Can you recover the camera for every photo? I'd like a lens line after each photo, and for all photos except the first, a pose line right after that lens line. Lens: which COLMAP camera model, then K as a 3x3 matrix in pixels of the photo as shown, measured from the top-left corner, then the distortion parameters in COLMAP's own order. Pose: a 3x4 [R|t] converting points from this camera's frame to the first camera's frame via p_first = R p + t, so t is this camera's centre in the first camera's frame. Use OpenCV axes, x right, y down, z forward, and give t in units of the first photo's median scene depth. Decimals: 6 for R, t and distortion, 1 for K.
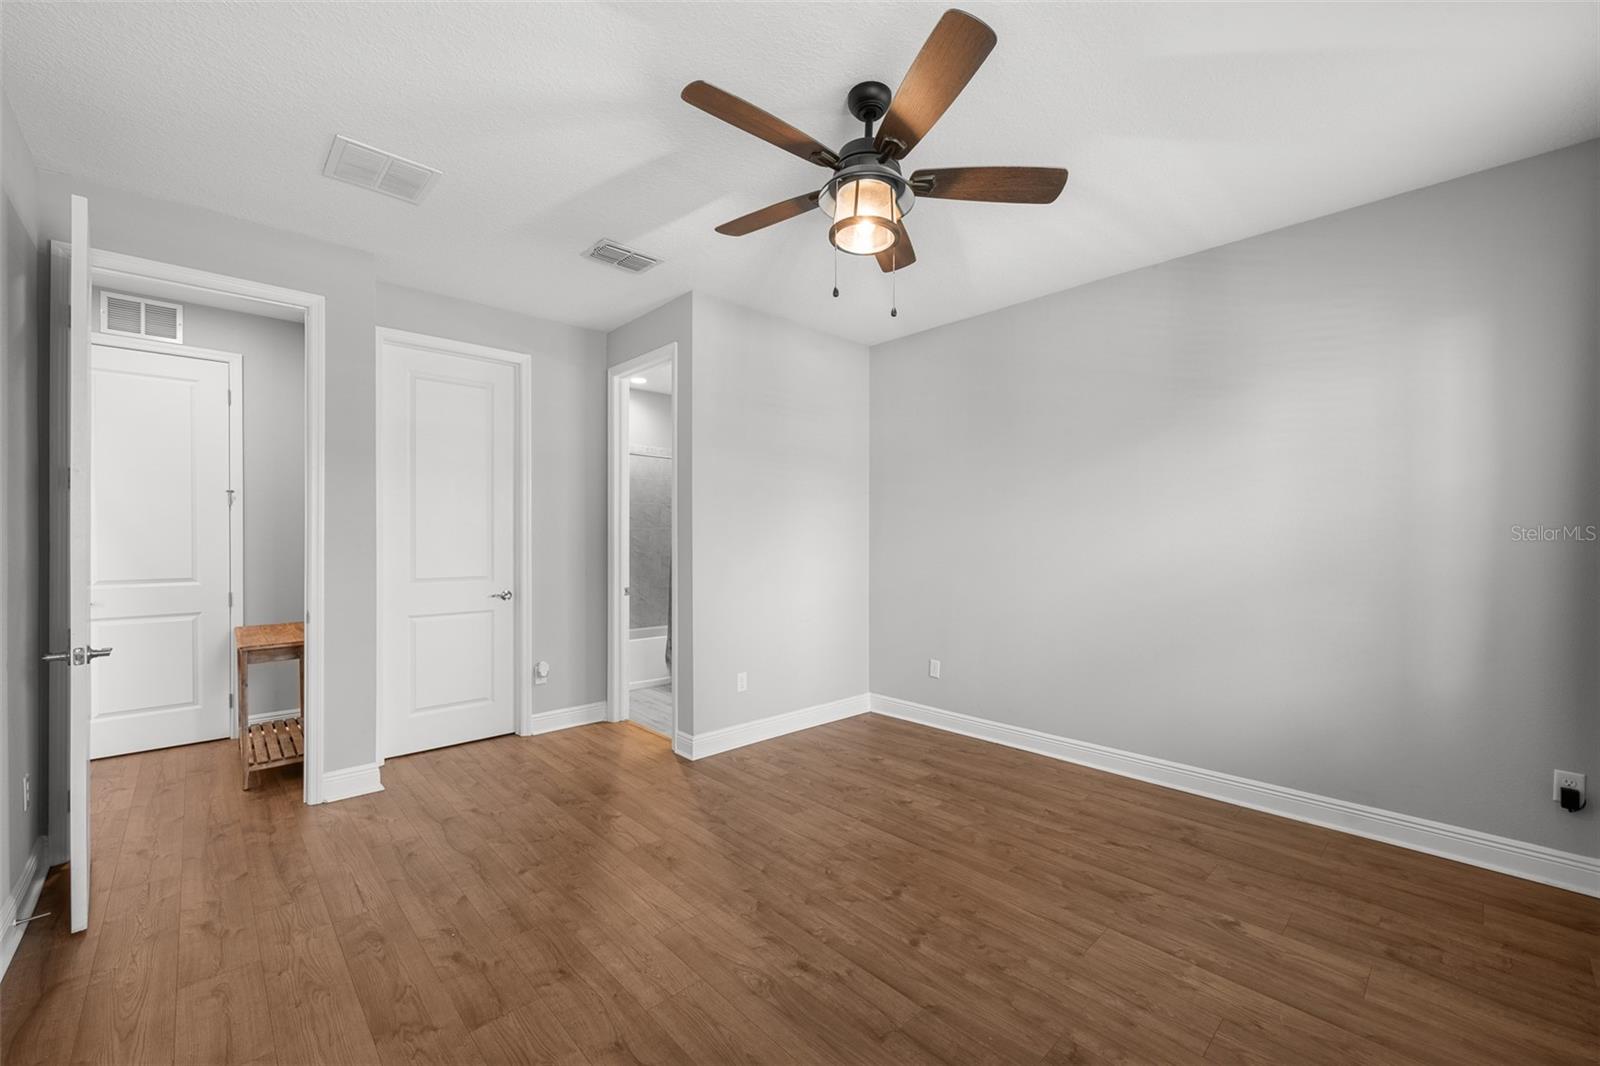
lens RADIAL K [[637.4, 0, 801.4], [0, 637.4, 537.5], [0, 0, 1]] dist [0.001263, 0.000017]
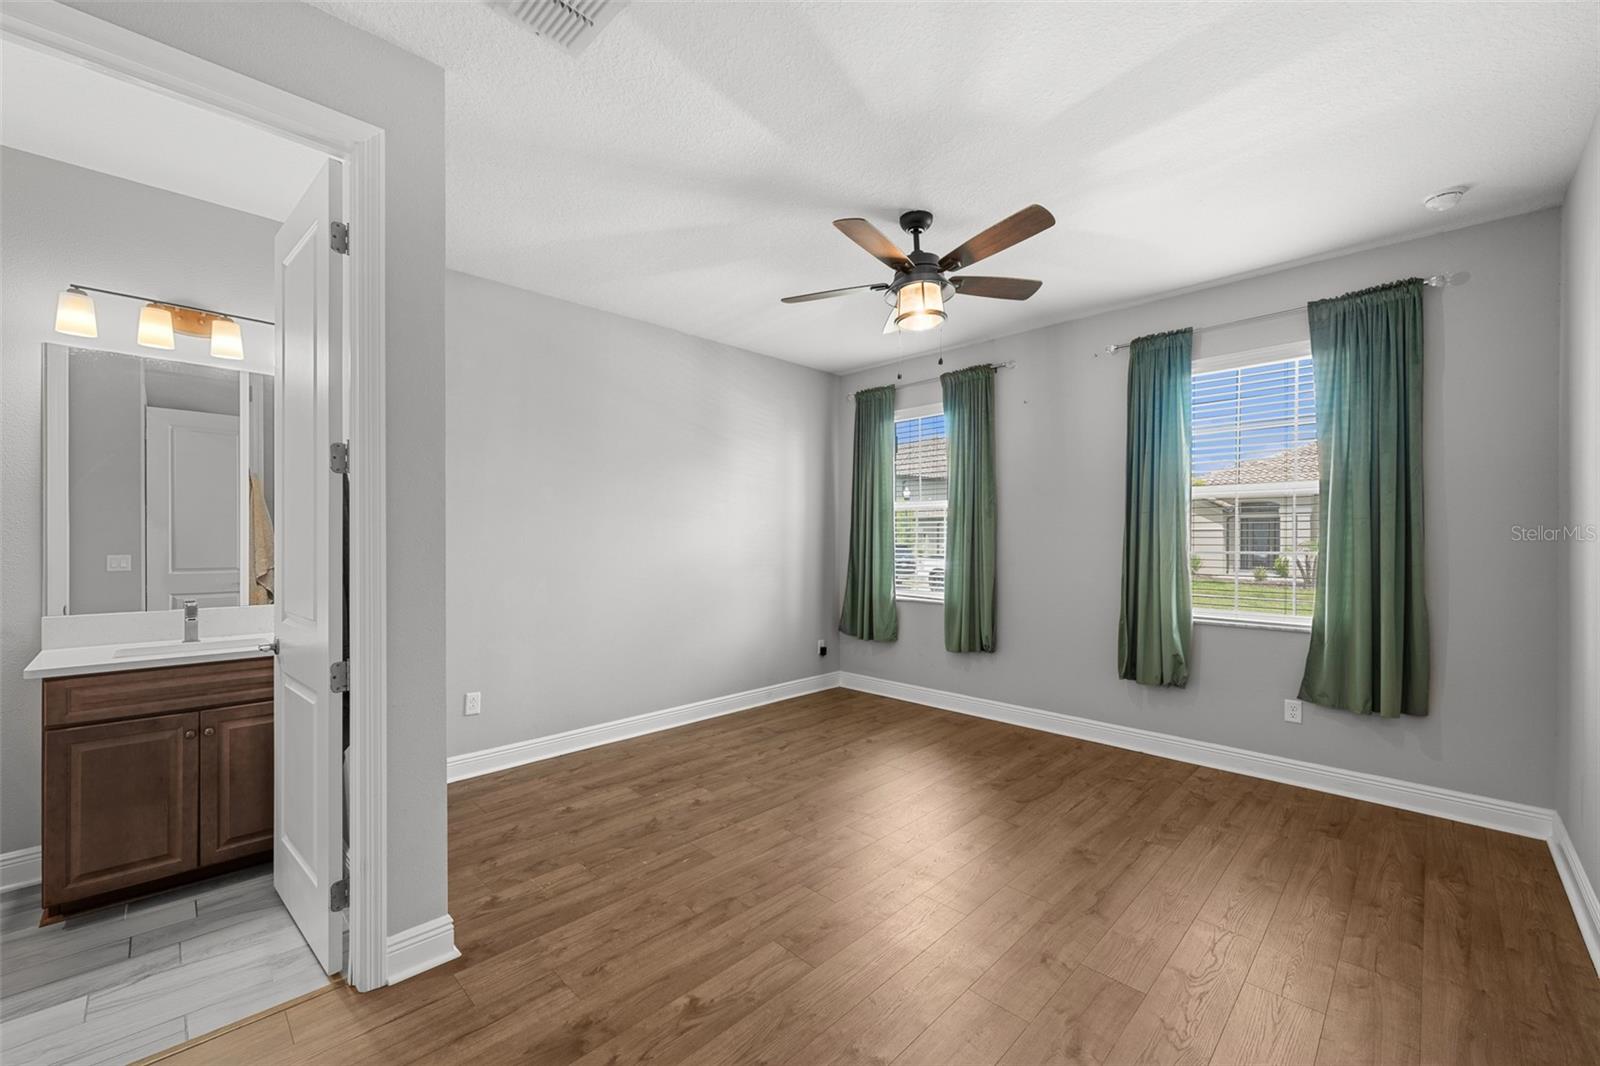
lens RADIAL K [[637.4, 0, 802.6], [0, 637.4, 541.5], [0, 0, 1]] dist [0.001263, 0.000017]
pose [[-0.029287, -0.004963, 0.999559, -0.889496], [-0.002472, 0.999985, 0.004893, -0.002759], [-0.999568, -0.002328, -0.029299, 0.906369]]
